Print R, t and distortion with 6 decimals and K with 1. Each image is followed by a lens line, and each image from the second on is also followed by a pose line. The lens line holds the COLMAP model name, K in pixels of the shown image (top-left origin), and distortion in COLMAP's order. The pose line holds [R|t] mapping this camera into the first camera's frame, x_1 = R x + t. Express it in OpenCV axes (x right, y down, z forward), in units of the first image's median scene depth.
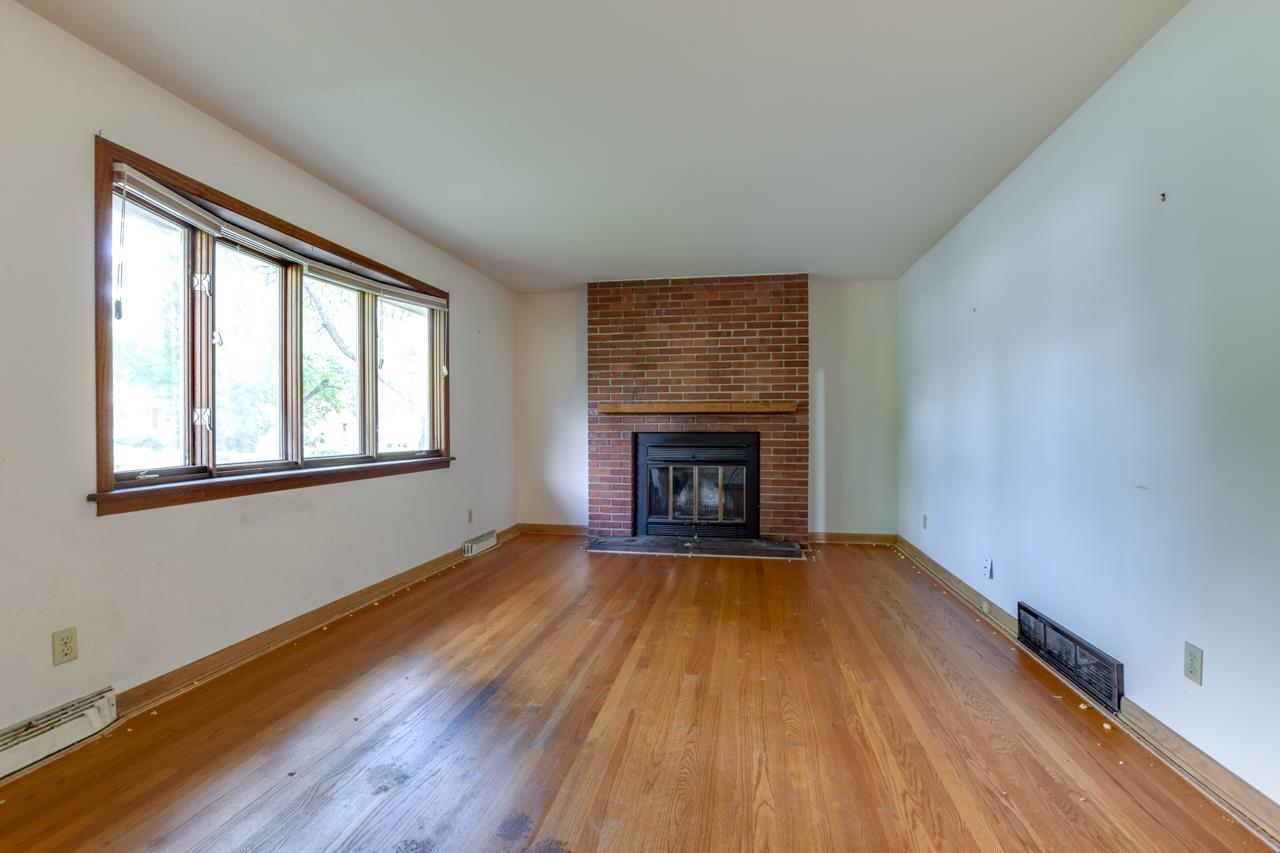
lens RADIAL K [[566.5, 0, 637.6], [0, 566.5, 429.5], [0, 0, 1]] dist [-0.029105, 0.008281]
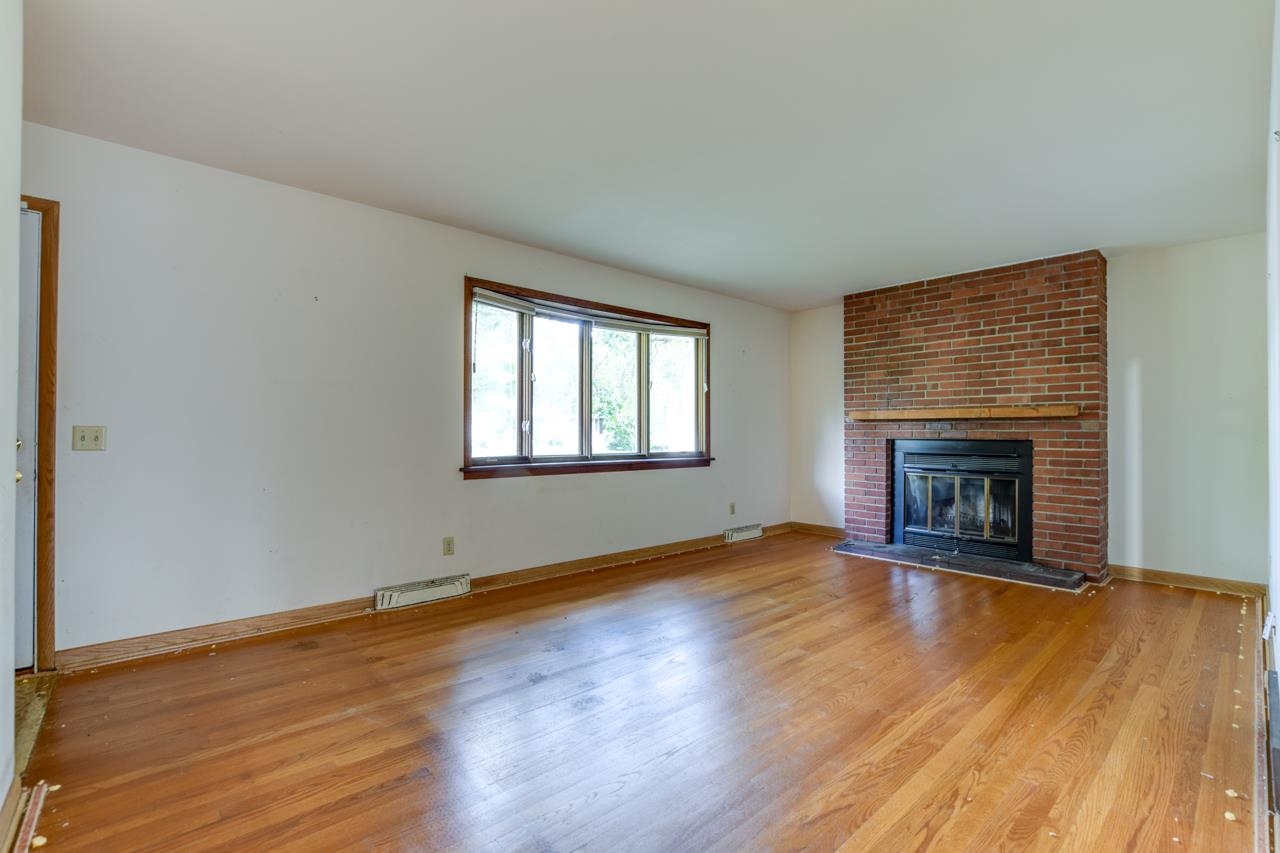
lens RADIAL K [[566.5, 0, 637.6], [0, 566.5, 429.5], [0, 0, 1]] dist [-0.029105, 0.008281]
pose [[0.787174, -0.000503, -0.616730, 0.269384], [-0.007015, 0.999928, -0.009770, 0.000770], [0.616691, 0.012017, 0.787114, -0.055245]]
